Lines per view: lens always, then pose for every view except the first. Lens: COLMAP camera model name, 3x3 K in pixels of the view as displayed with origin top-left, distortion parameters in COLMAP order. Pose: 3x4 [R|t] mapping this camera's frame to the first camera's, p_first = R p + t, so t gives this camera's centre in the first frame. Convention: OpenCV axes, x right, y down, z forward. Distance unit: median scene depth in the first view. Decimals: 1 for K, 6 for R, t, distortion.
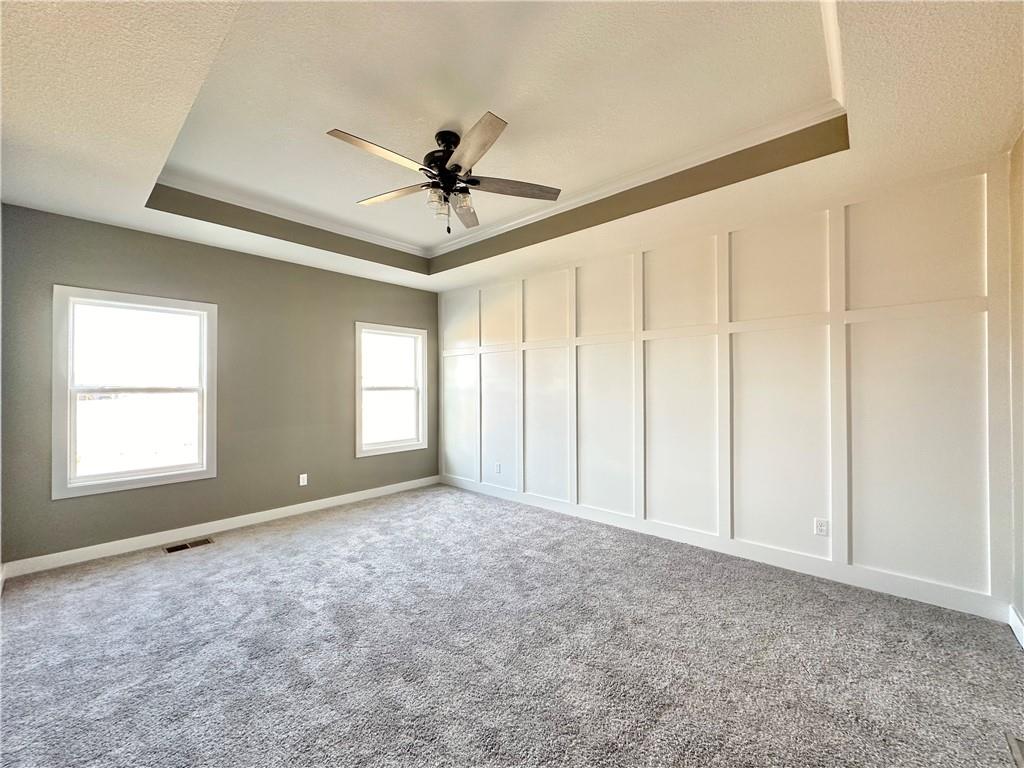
lens RADIAL K [[405.0, 0, 520.6], [0, 405.0, 381.0], [0, 0, 1]] dist [-0.000619, 0.000904]
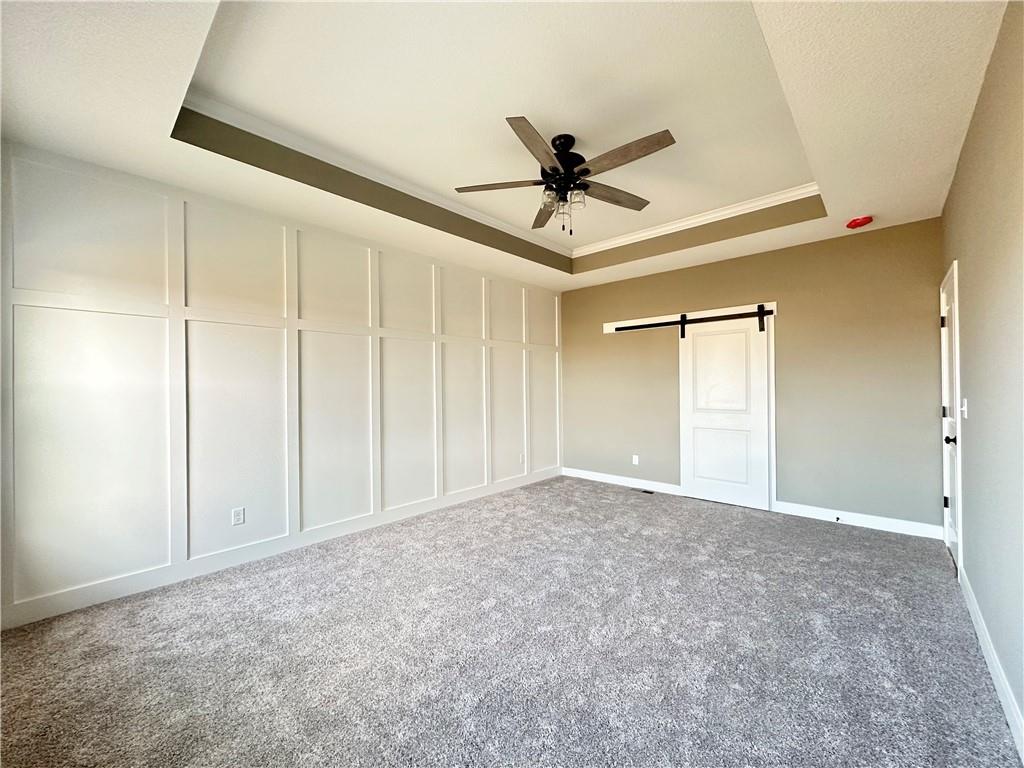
lens RADIAL K [[405.0, 0, 519.3], [0, 405.0, 386.8], [0, 0, 1]] dist [-0.000619, 0.000904]
pose [[0.025567, -0.007919, 0.999642, -0.684131], [-0.015140, 0.999851, 0.008308, 0.010652], [-0.999558, -0.015347, 0.025443, 0.603360]]
